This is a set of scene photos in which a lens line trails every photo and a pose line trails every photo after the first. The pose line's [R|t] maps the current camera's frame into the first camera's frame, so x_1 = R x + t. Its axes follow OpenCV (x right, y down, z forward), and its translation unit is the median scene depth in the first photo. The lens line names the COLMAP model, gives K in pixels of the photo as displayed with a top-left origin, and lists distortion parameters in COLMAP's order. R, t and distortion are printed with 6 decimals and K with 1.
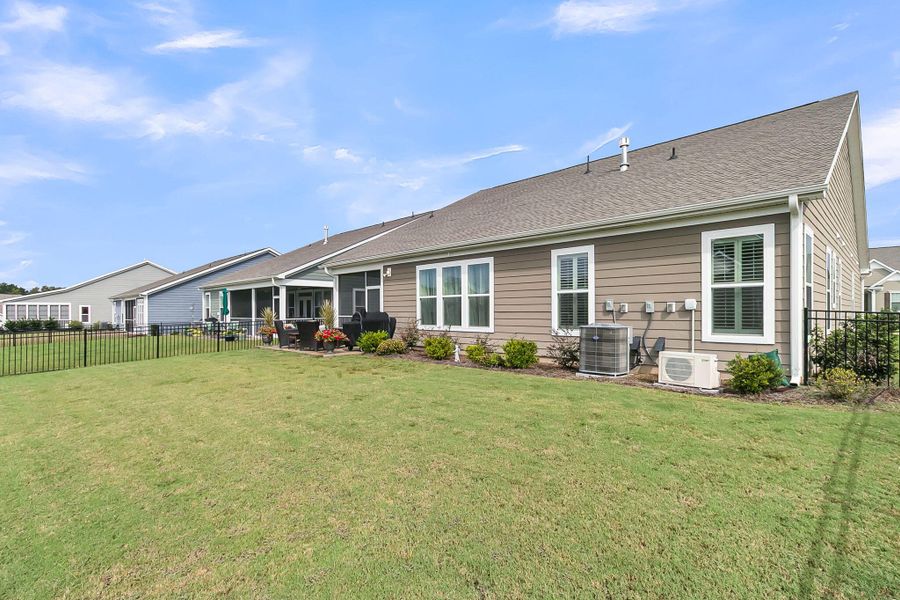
lens RADIAL K [[439.1, 0, 452.0], [0, 439.1, 284.1], [0, 0, 1]] dist [0.005246, -0.000413]
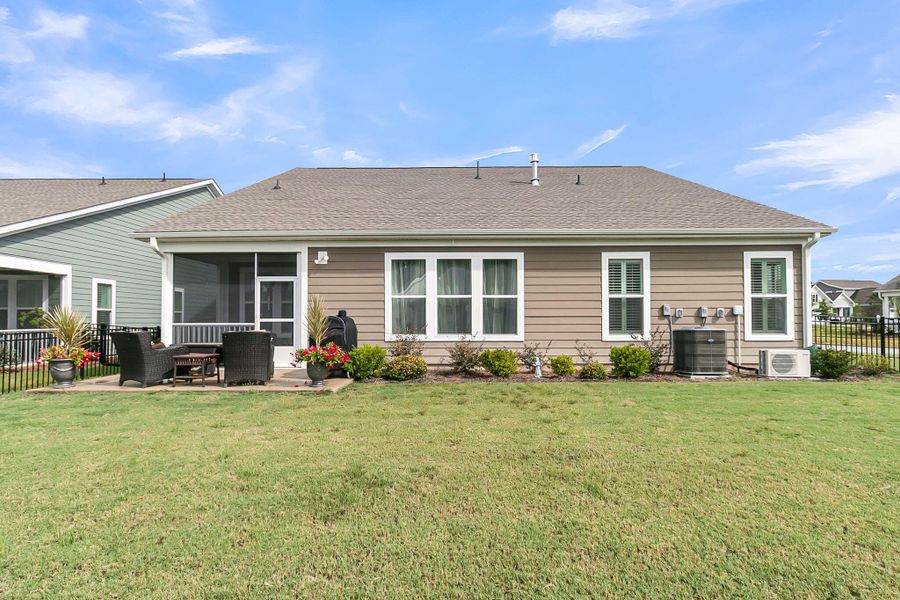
lens RADIAL K [[410.3, 0, 449.9], [0, 410.3, 317.0], [0, 0, 1]] dist [0.000156, -0.000069]
pose [[0.709606, 0.001422, 0.704597, -0.574620], [-0.043567, 0.998173, 0.041862, 0.036486], [-0.703250, -0.060403, 0.708372, 0.533243]]
